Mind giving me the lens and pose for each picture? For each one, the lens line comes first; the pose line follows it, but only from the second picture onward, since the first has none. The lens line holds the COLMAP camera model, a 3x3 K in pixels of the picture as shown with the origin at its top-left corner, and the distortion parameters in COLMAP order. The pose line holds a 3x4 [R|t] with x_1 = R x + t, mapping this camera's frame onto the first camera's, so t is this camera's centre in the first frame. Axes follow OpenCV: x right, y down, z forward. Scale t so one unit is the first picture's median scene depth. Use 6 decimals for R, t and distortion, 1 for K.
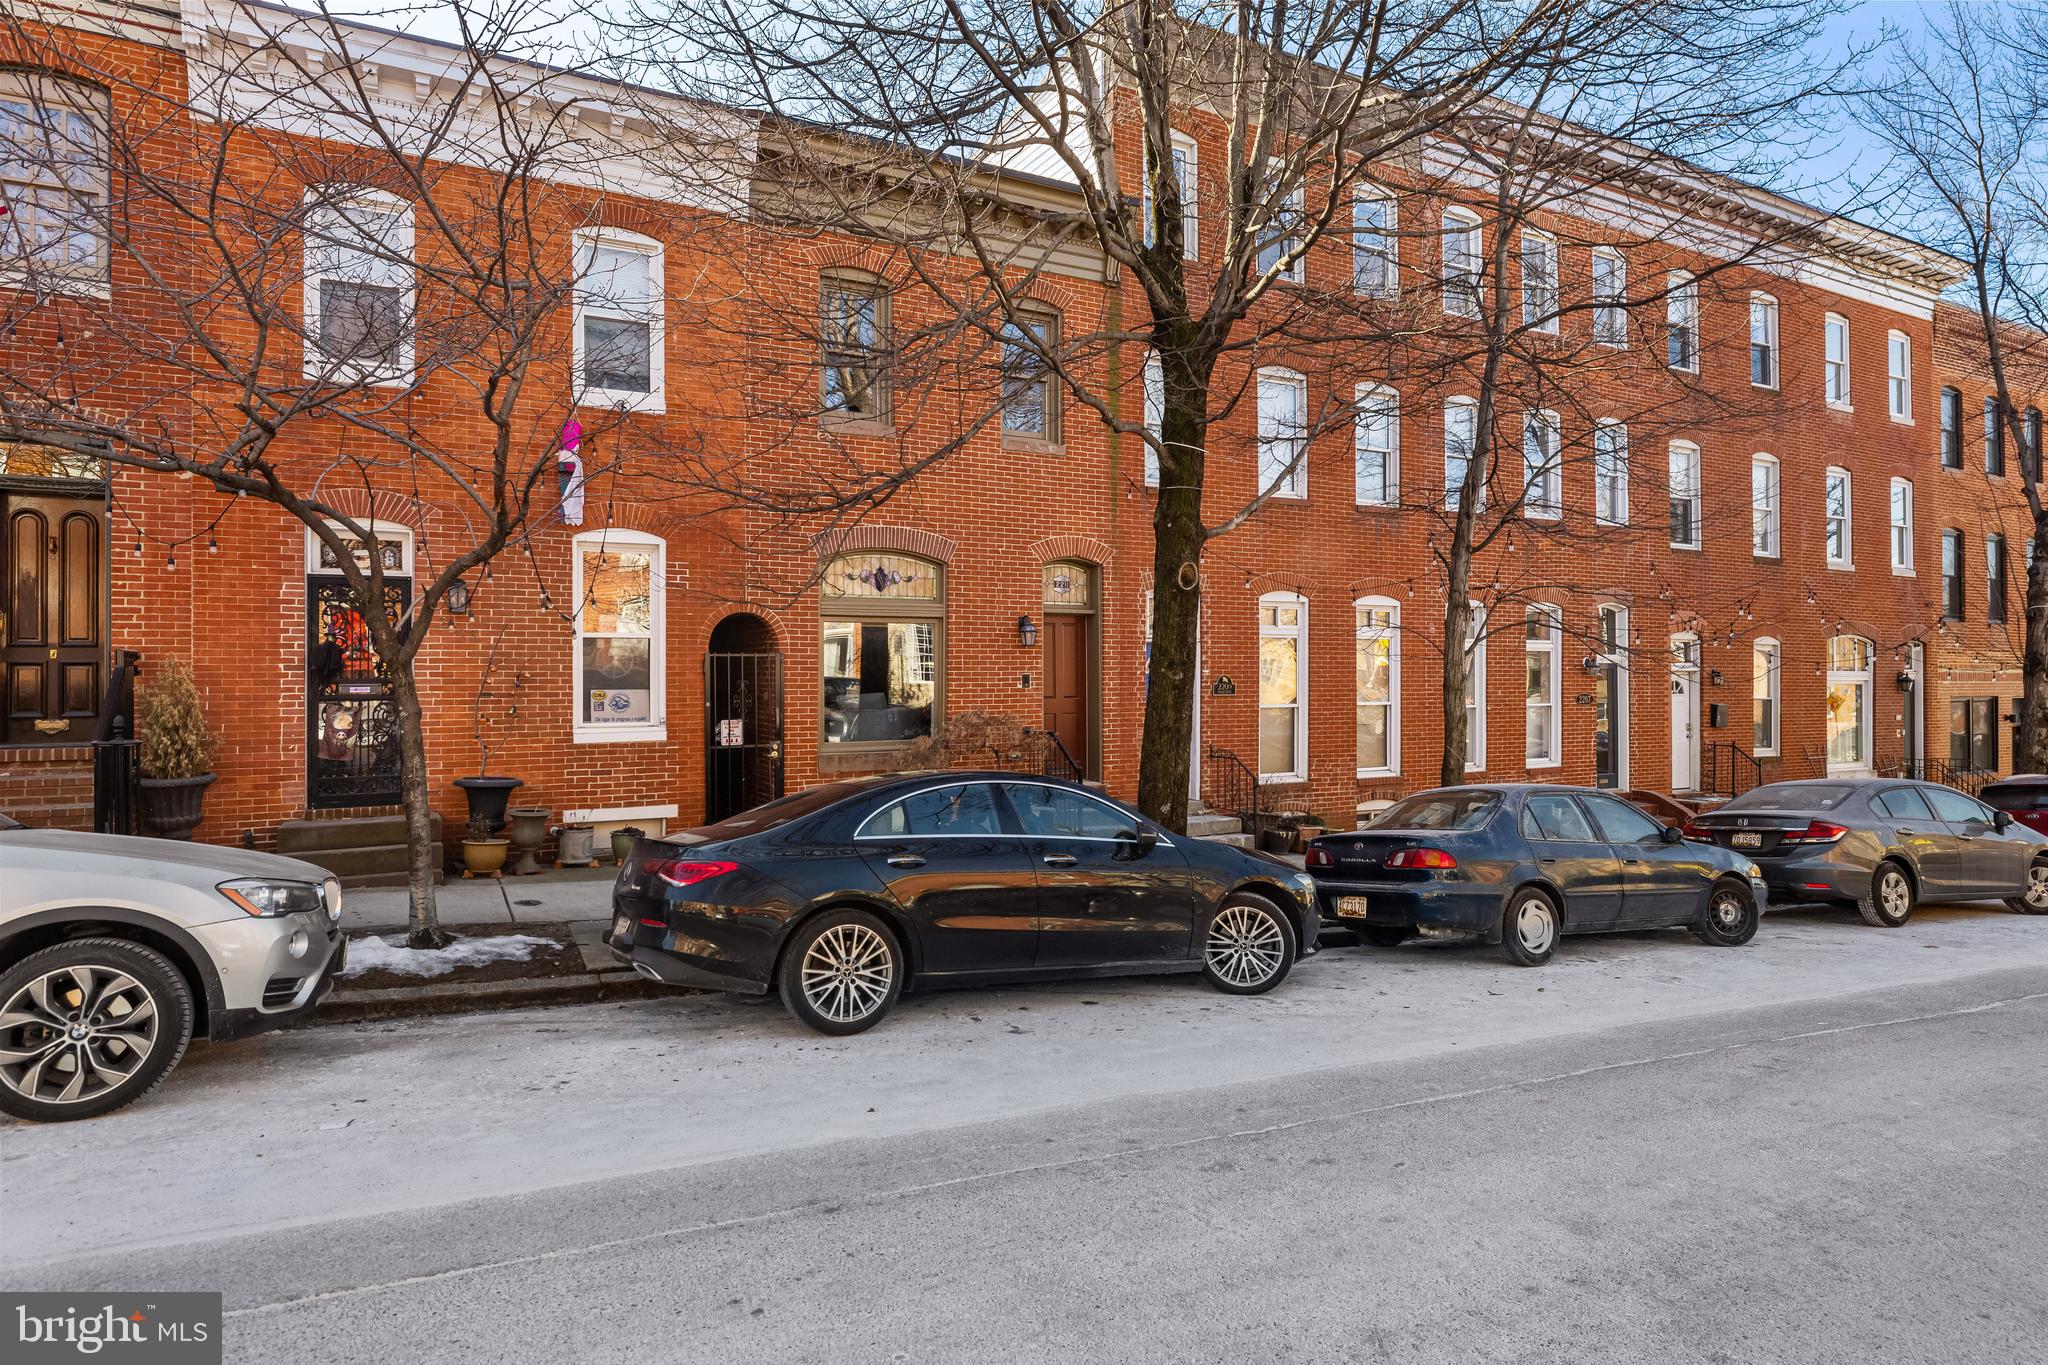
lens RADIAL K [[1181.5, 0, 1026.0], [0, 1181.5, 680.7], [0, 0, 1]] dist [-0.000073, 0.000003]
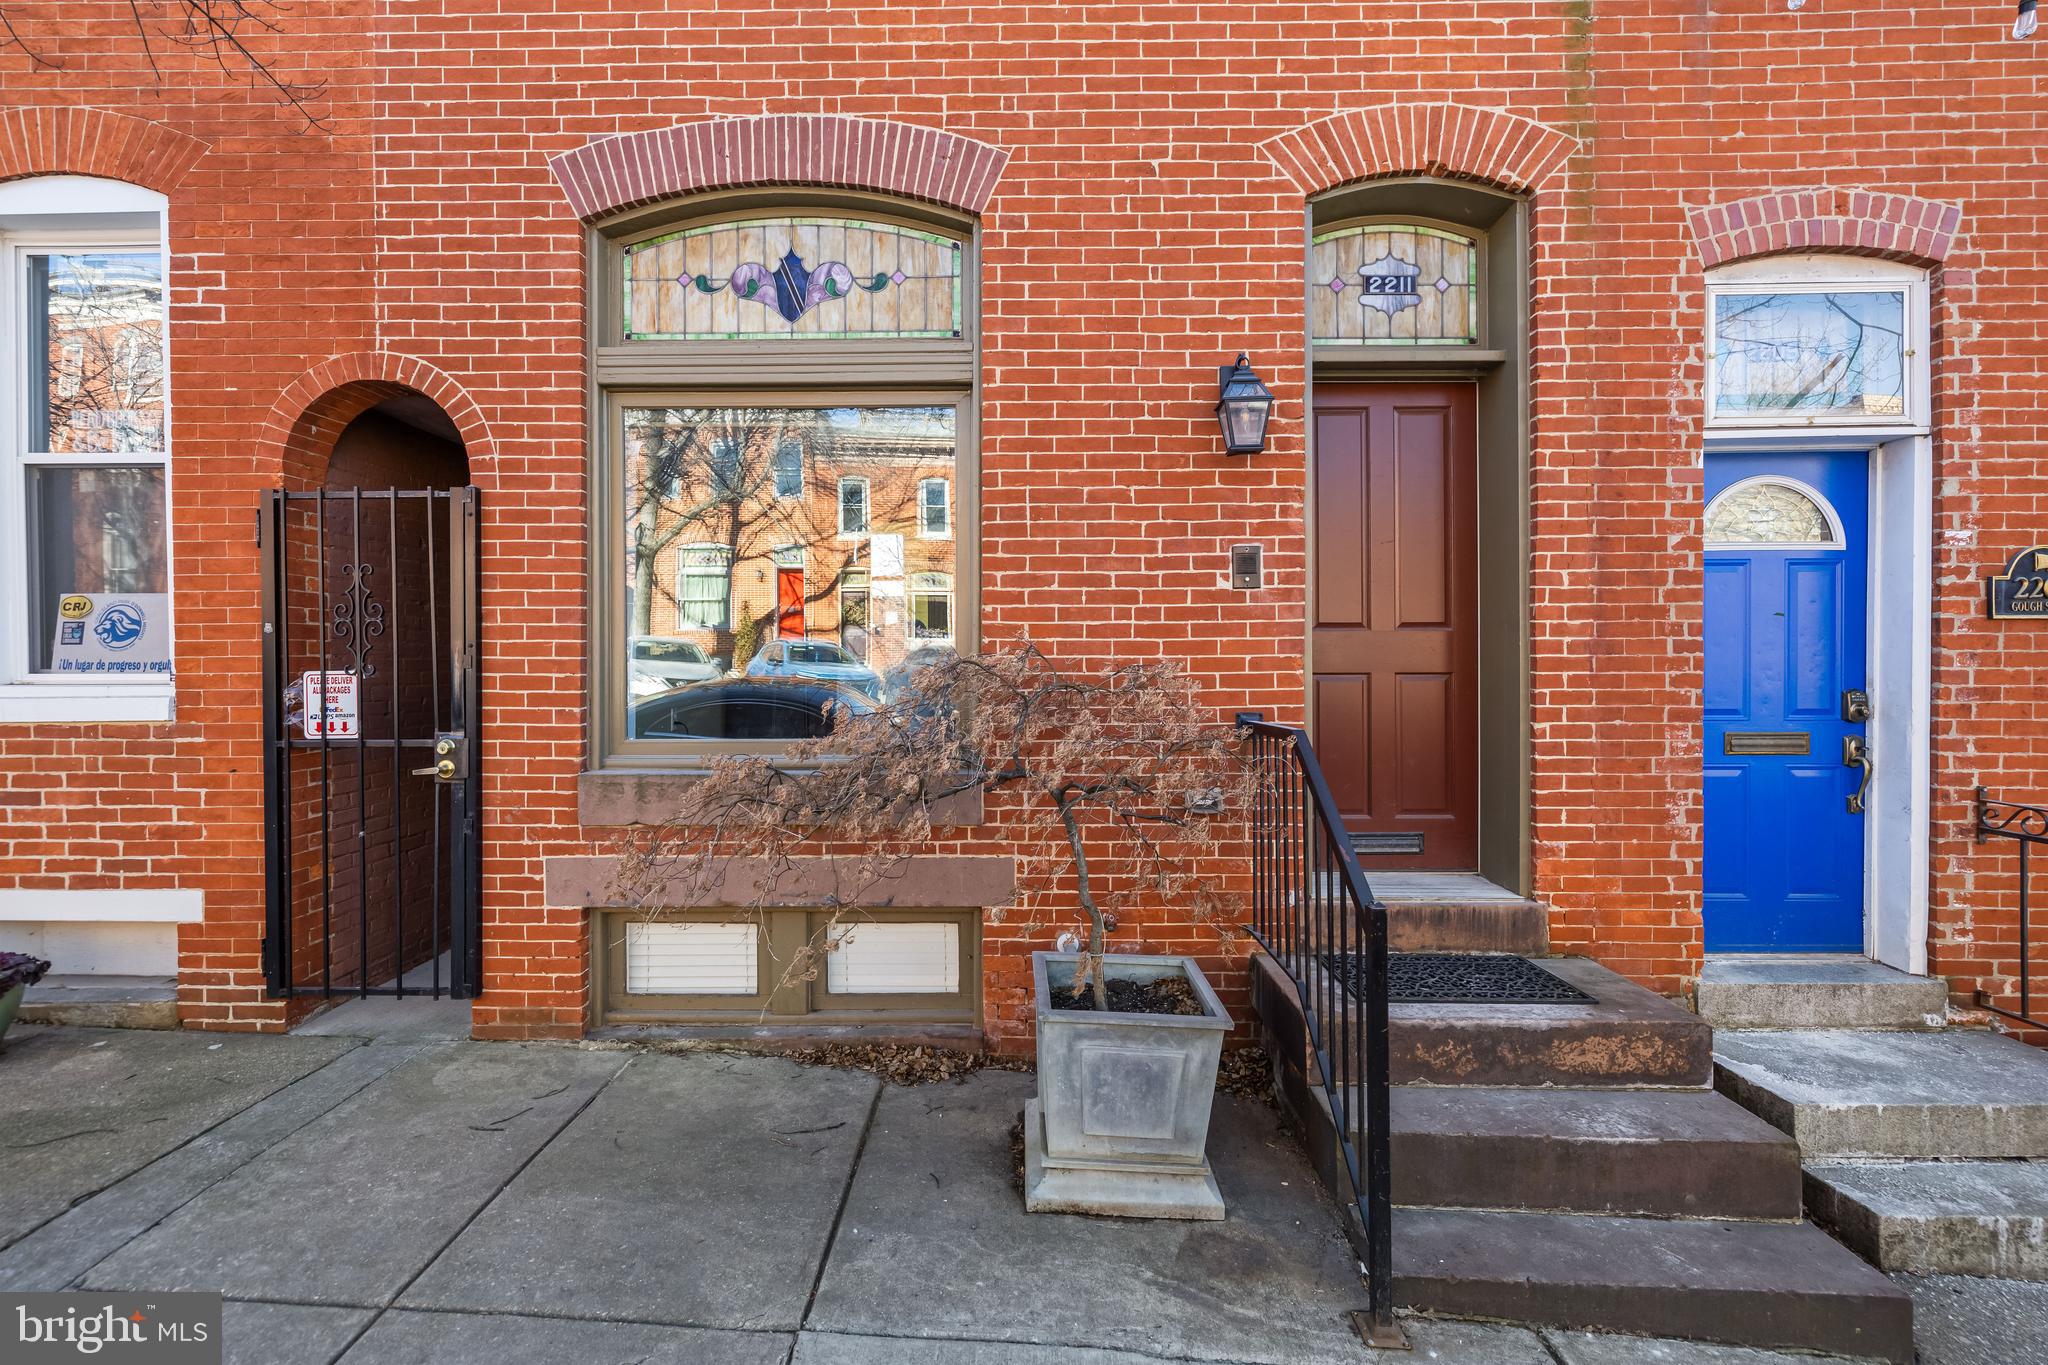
lens RADIAL K [[862.0, 0, 1012.9], [0, 862.0, 673.6], [0, 0, 1]] dist [0.002529, 0.000165]
pose [[0.869652, 0.004241, -0.493647, 0.065860], [-0.003281, 0.999991, 0.002811, 0.031003], [0.493655, -0.000825, 0.869658, 0.826623]]
